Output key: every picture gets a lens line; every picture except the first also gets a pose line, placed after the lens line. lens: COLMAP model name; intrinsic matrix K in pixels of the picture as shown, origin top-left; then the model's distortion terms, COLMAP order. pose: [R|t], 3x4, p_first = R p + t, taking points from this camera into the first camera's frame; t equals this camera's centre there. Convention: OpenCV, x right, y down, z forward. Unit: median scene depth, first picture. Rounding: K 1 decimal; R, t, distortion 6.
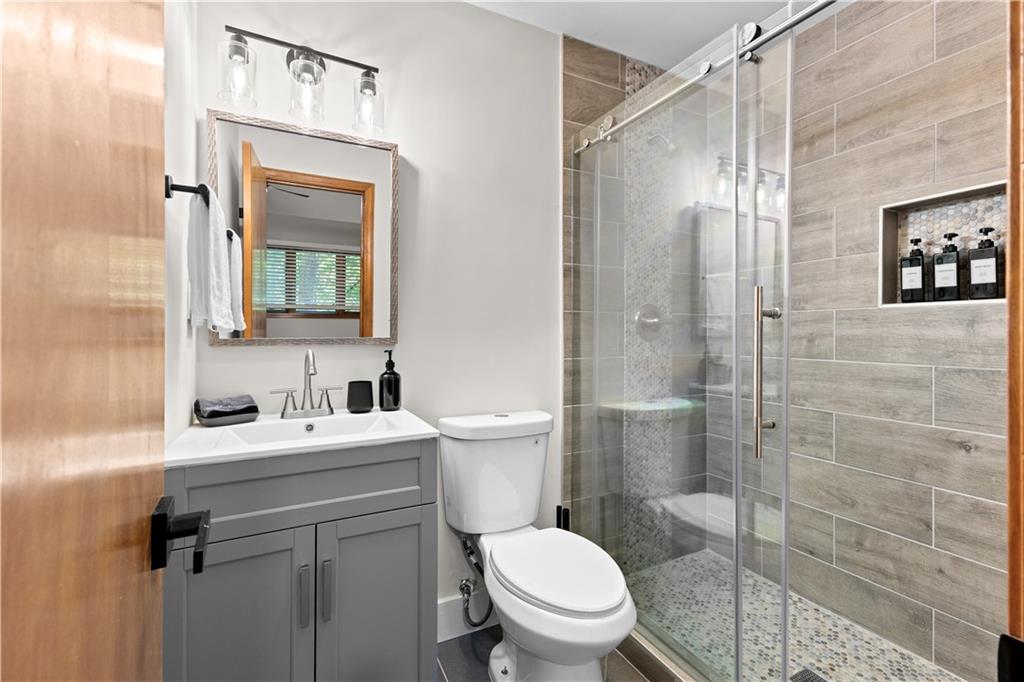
lens RADIAL K [[445.6, 0, 512.0], [0, 445.6, 341.0], [0, 0, 1]] dist [0.013413, -0.000572]
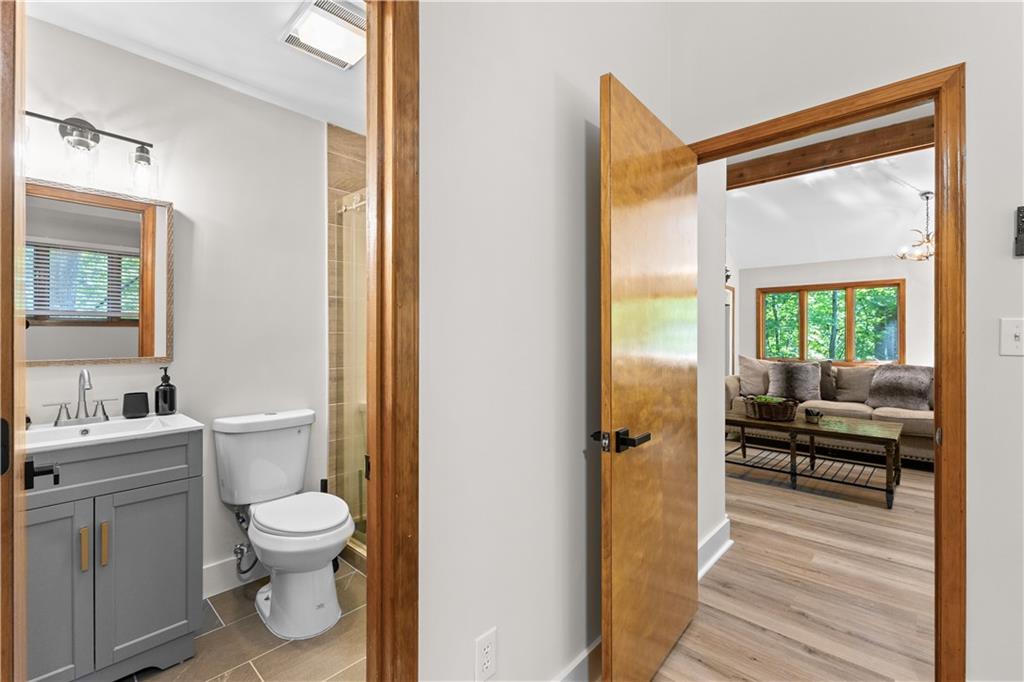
lens RADIAL K [[445.6, 0, 512.0], [0, 445.6, 341.0], [0, 0, 1]] dist [0.013413, -0.000572]
pose [[0.936095, -0.004893, 0.351712, 0.188587], [0.005832, 0.999982, -0.001610, -0.043287], [-0.351698, 0.003558, 0.936107, -0.509208]]
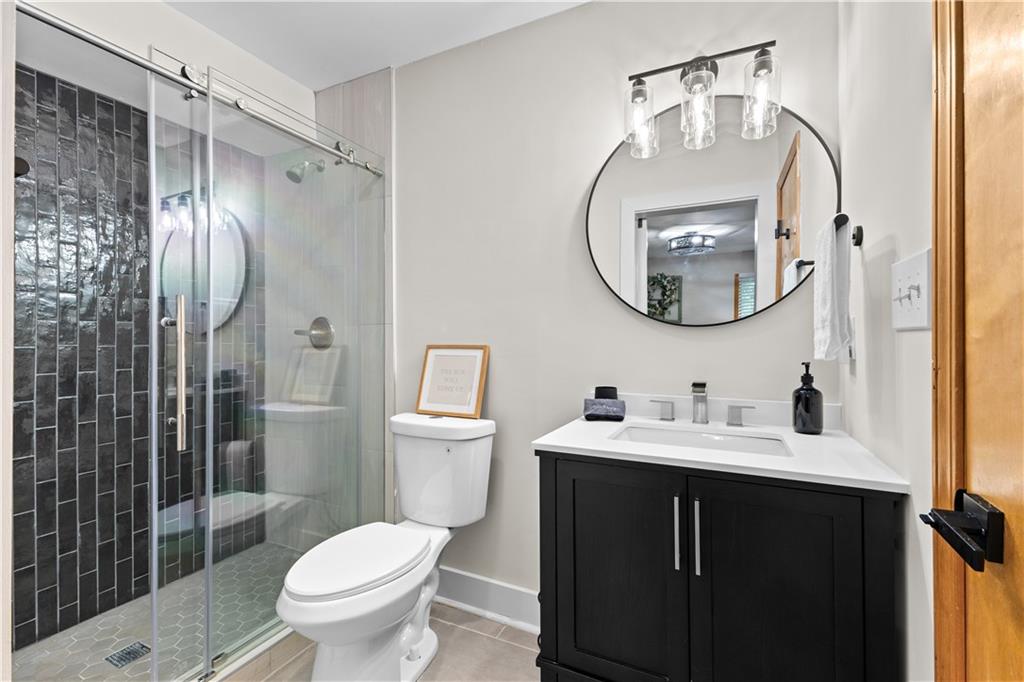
lens RADIAL K [[456.1, 0, 512.0], [0, 456.1, 341.0], [0, 0, 1]] dist [-0.000336, -0.000205]
pose [[0.597798, -0.005946, -0.801625, 0.101967], [-0.005612, 0.999917, -0.011601, -0.001384], [0.801627, 0.011434, 0.597715, 0.049540]]
